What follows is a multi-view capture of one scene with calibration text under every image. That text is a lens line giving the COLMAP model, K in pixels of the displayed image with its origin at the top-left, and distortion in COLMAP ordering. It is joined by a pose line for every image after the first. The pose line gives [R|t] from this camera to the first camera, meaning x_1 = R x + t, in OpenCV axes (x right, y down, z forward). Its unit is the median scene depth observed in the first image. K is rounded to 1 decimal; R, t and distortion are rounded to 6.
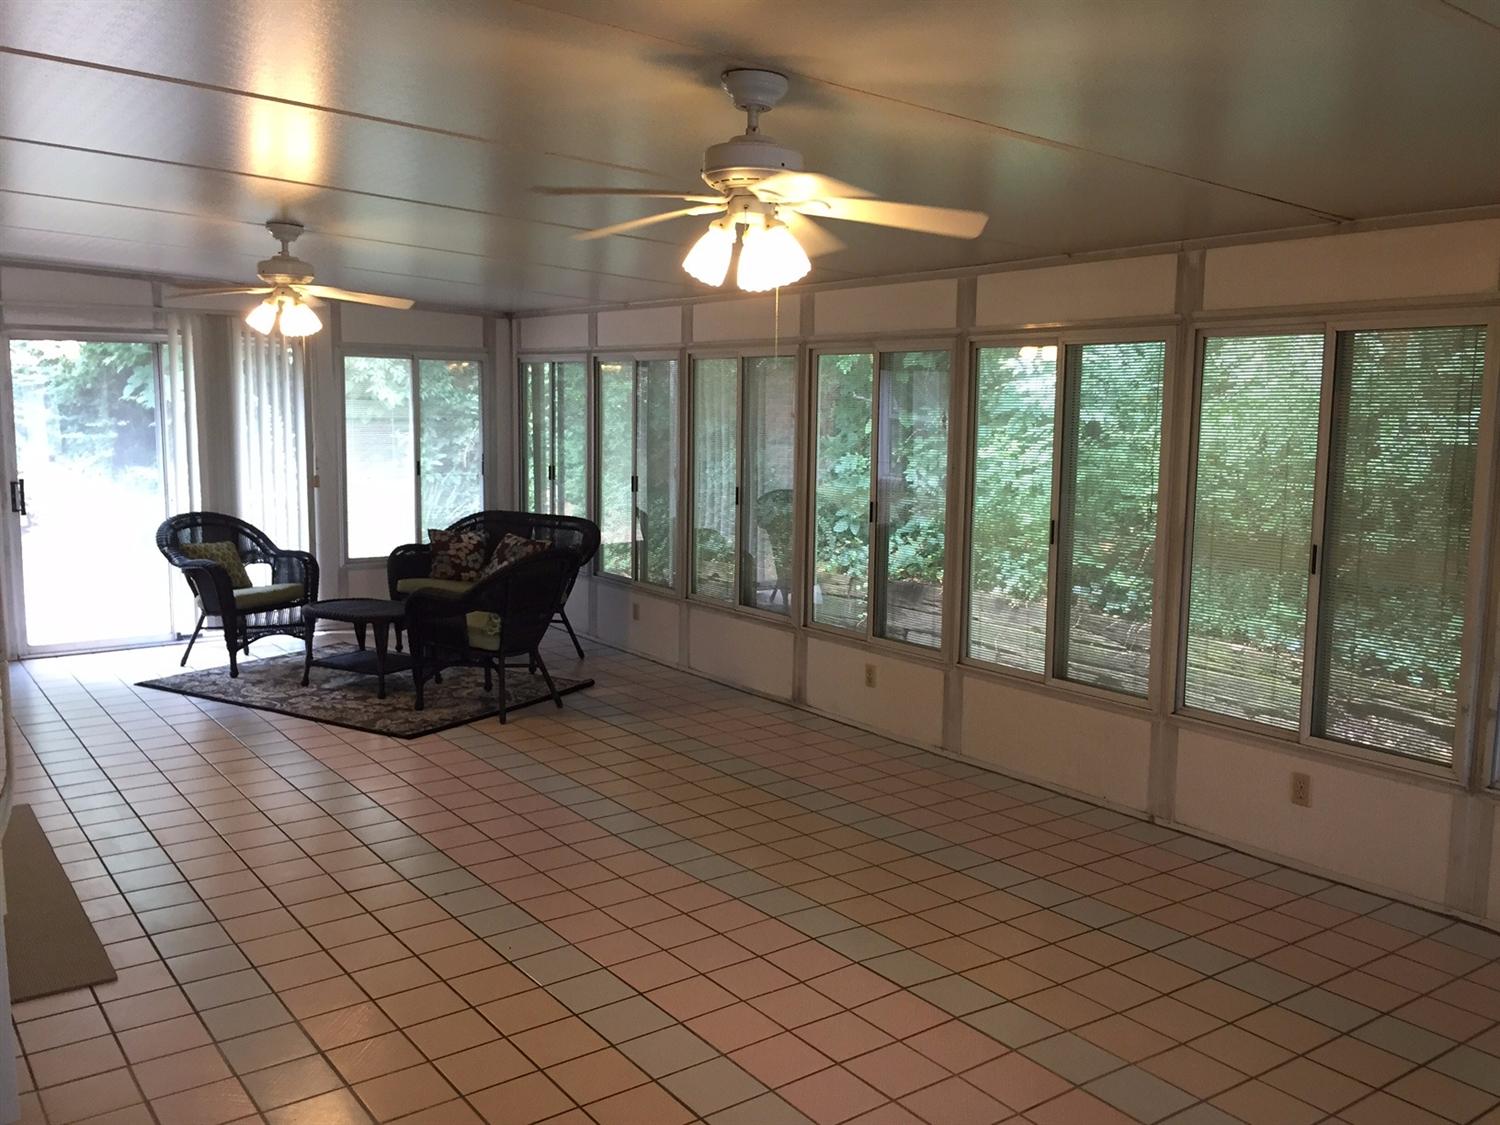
lens RADIAL K [[1262.9, 0, 750.7], [0, 1262.9, 567.5], [0, 0, 1]] dist [0.016376, -0.000962]
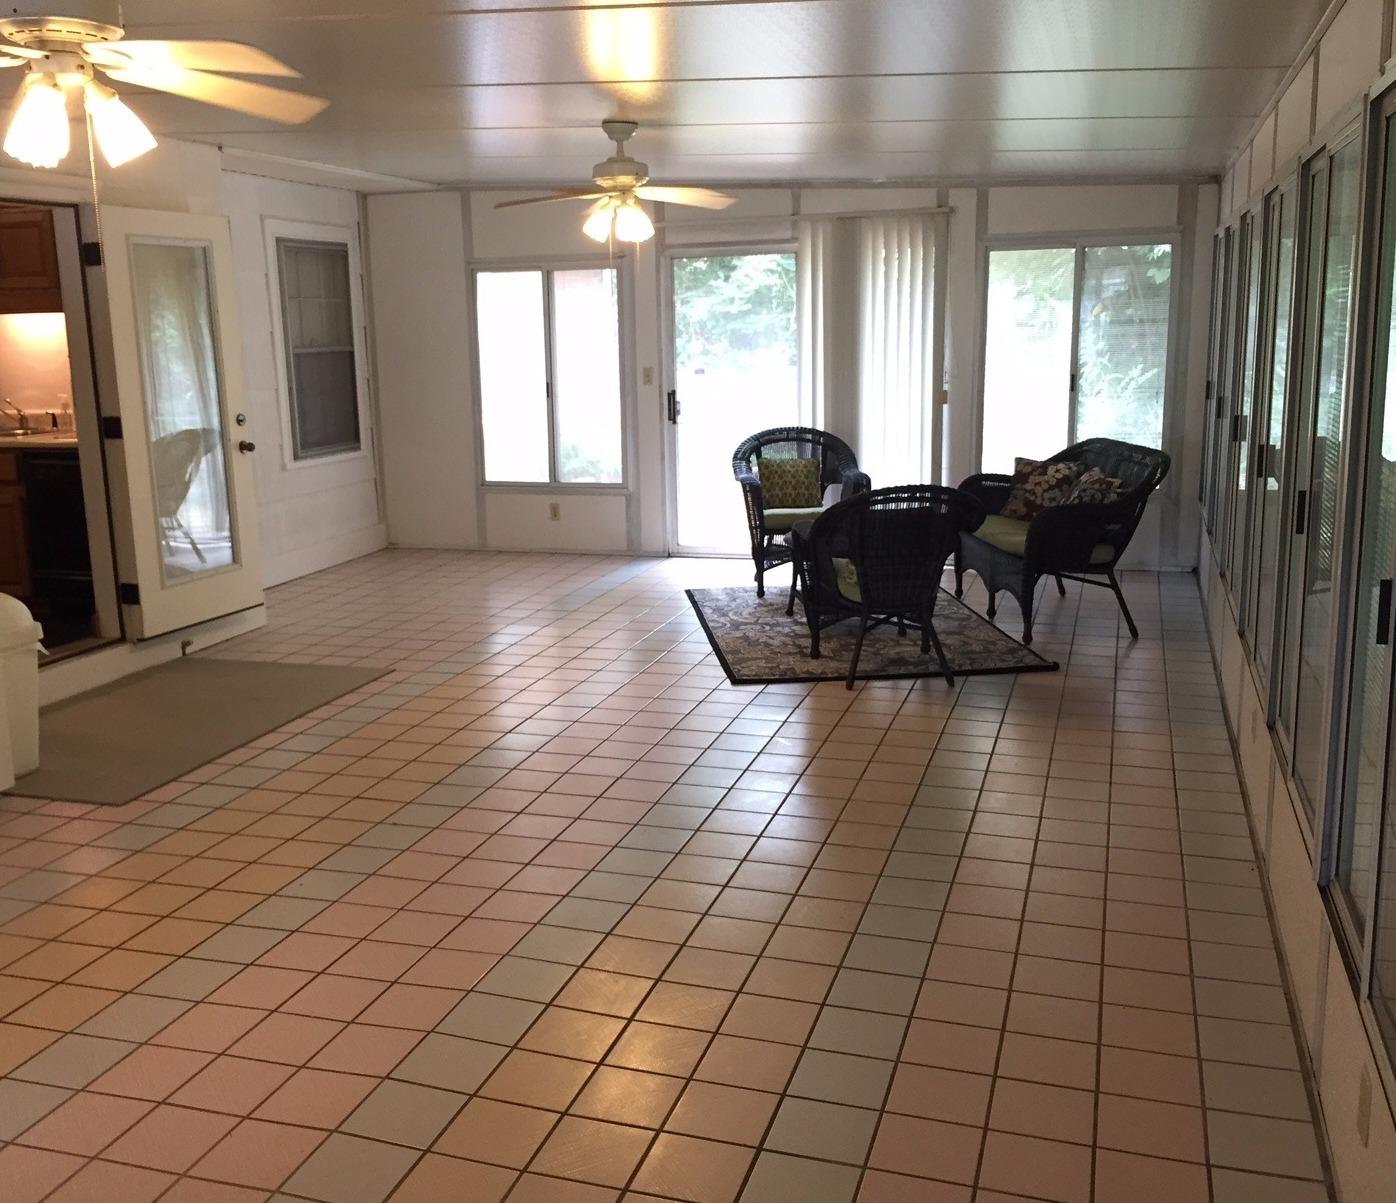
lens RADIAL K [[1405.0, 0, 694.3], [0, 1405.0, 597.0], [0, 0, 1]] dist [0.019179, 0.000000]
pose [[0.576450, 0.130852, -0.806587, 0.416045], [-0.071776, 0.991388, 0.109535, -0.027764], [0.813974, -0.005248, 0.580878, 0.318959]]
